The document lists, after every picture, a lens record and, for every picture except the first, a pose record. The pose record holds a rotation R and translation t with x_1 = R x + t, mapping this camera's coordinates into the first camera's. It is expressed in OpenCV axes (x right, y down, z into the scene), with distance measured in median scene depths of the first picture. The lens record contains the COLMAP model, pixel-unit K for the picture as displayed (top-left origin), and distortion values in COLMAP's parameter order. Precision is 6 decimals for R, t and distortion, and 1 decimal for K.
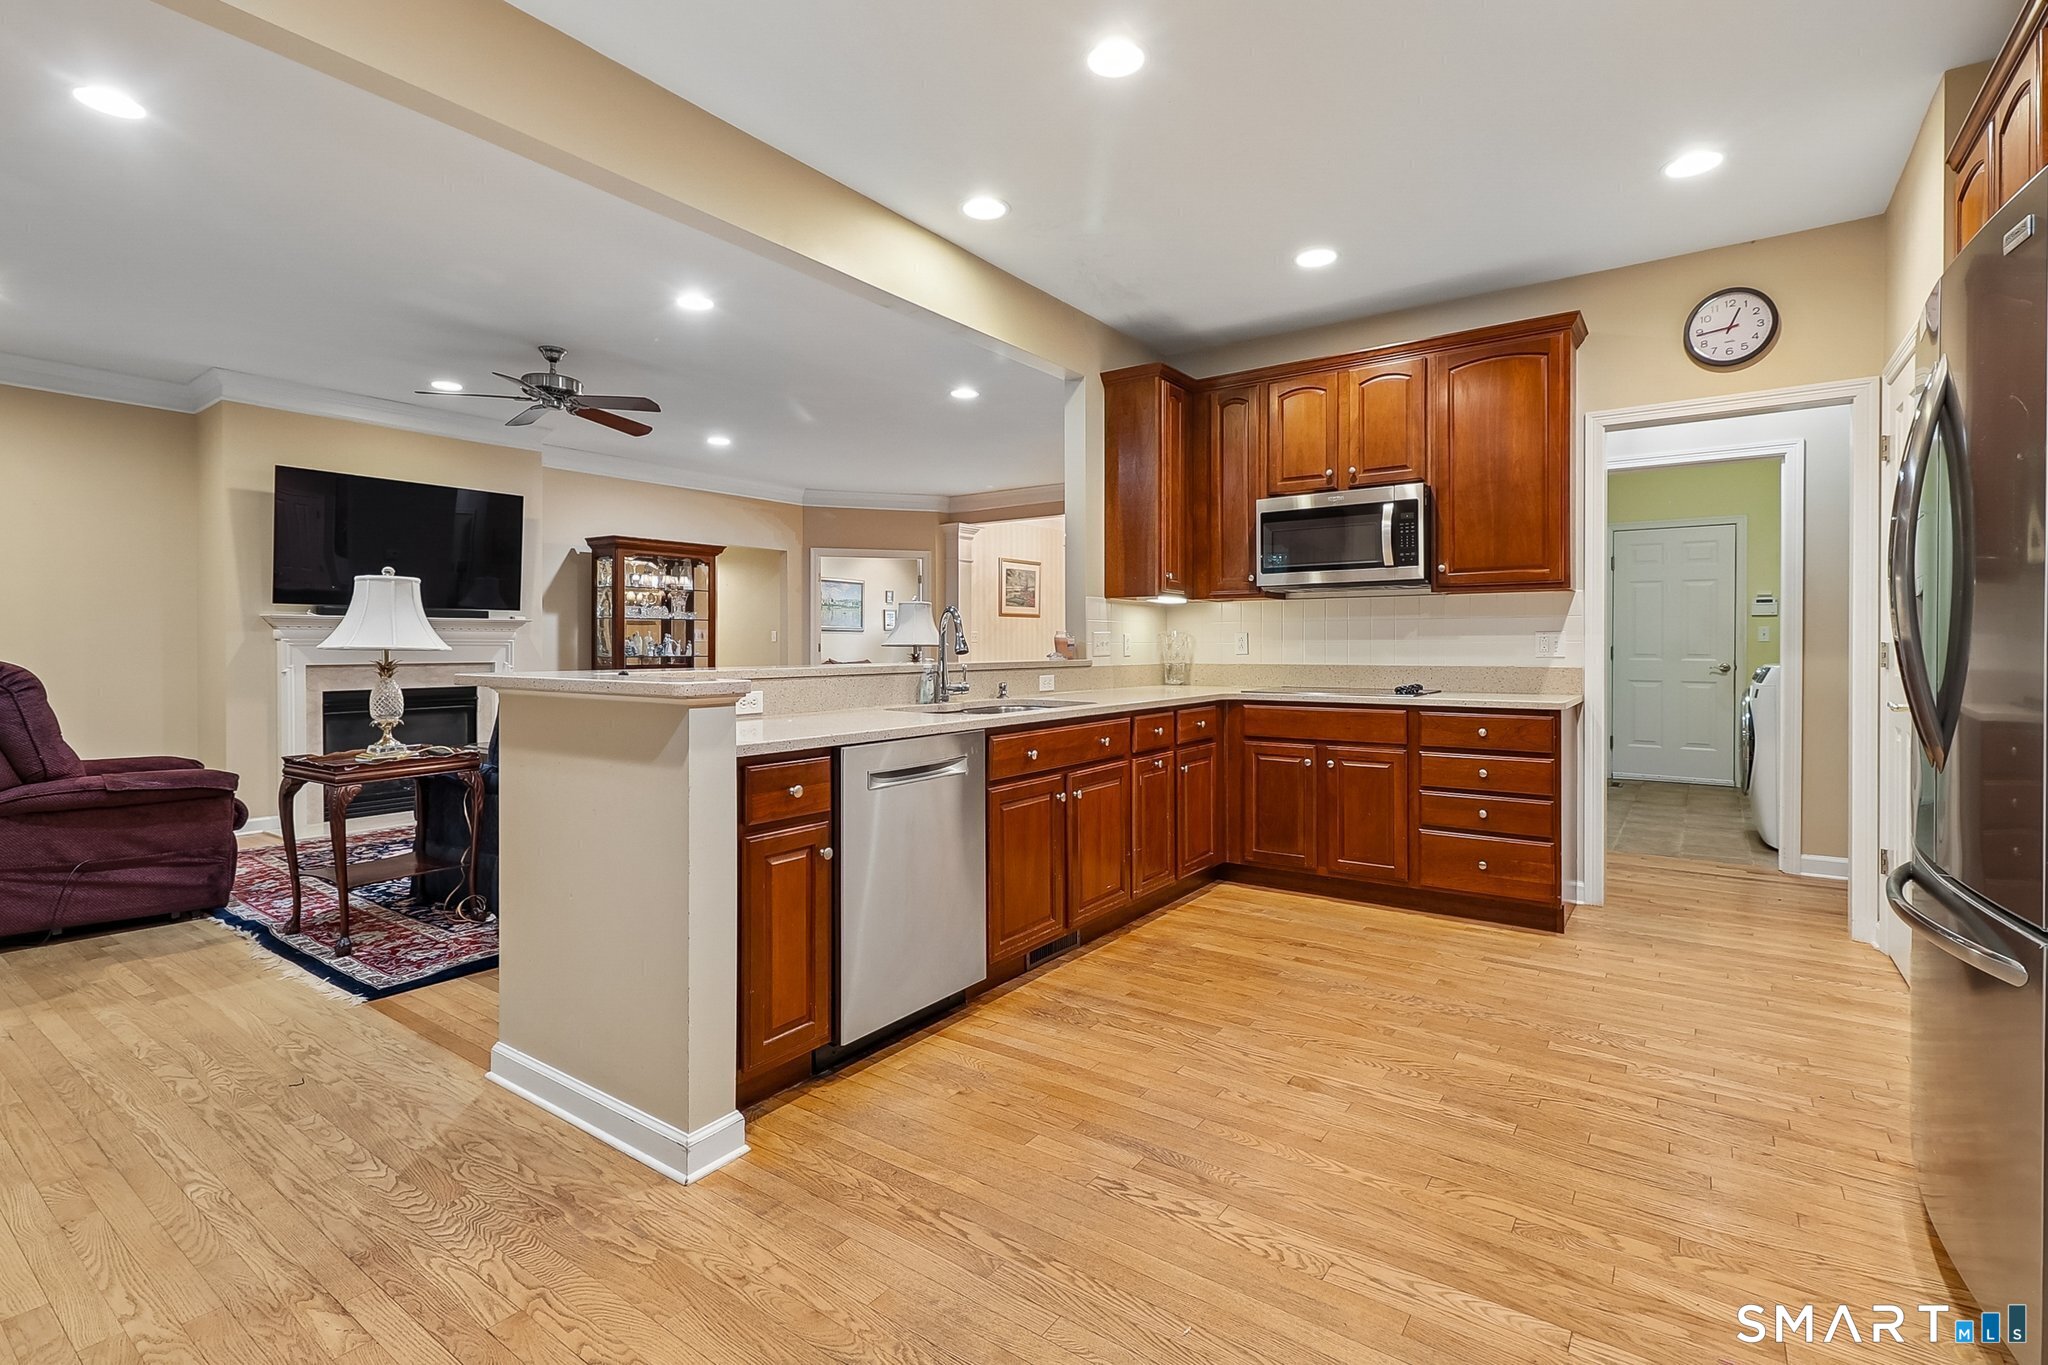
lens RADIAL K [[943.1, 0, 1030.1], [0, 943.1, 657.5], [0, 0, 1]] dist [0.006143, -0.000467]
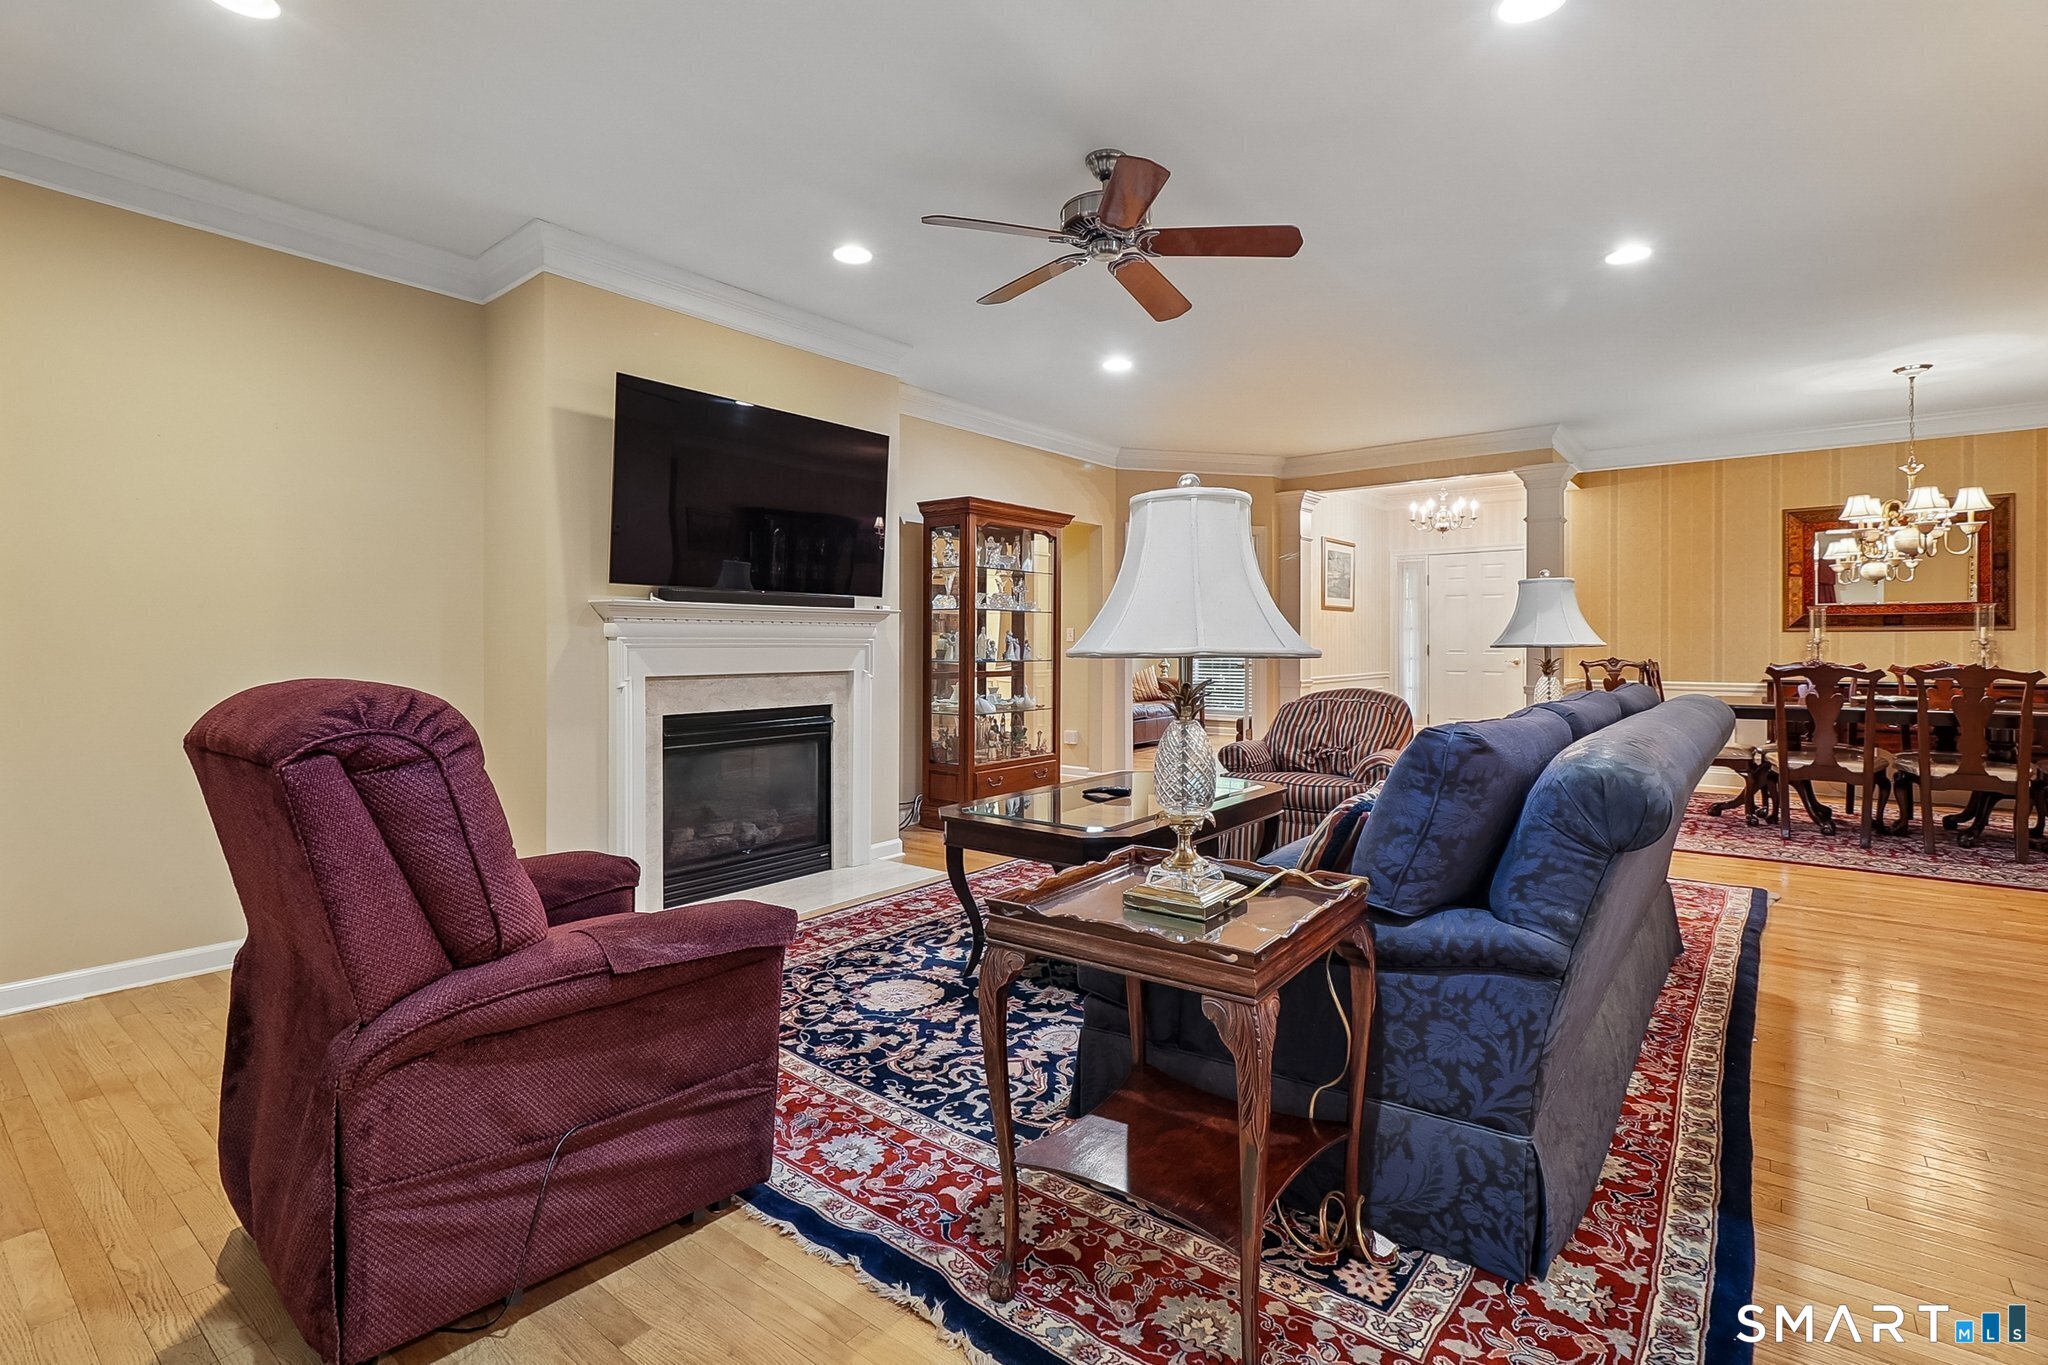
lens RADIAL K [[923.6, 0, 997.8], [0, 923.6, 655.3], [0, 0, 1]] dist [0.002409, 0.000101]
pose [[0.998680, -0.000650, -0.051351, -0.493134], [0.000490, 0.999995, -0.003116, -0.004911], [0.051353, 0.003086, 0.998676, 0.368671]]
